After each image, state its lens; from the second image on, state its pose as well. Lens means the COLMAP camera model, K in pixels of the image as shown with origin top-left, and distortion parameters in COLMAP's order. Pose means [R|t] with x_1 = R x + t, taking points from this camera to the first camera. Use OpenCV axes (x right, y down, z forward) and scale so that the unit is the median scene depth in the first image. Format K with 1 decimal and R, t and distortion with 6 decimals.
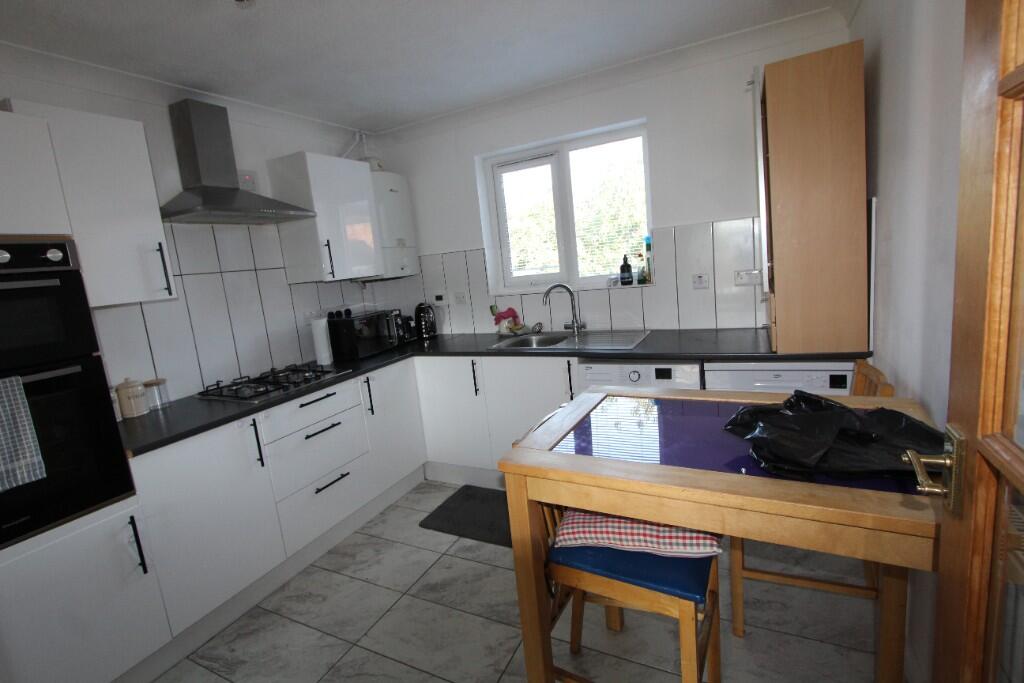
lens RADIAL K [[472.2, 0, 508.4], [0, 472.2, 336.7], [0, 0, 1]] dist [-0.001518, -0.000932]
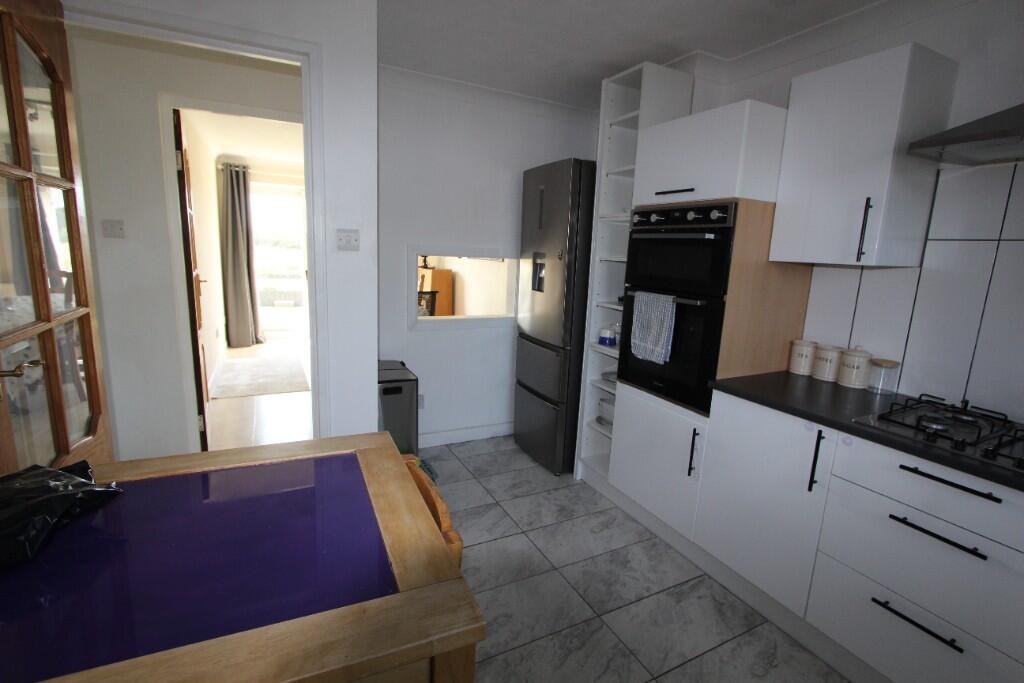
lens RADIAL K [[472.2, 0, 508.4], [0, 472.2, 336.7], [0, 0, 1]] dist [-0.001518, -0.000932]
pose [[-0.584771, 0.223232, -0.779879, 0.398598], [-0.114835, 0.928928, 0.352001, -0.221189], [0.803029, 0.295397, -0.517575, 1.143346]]
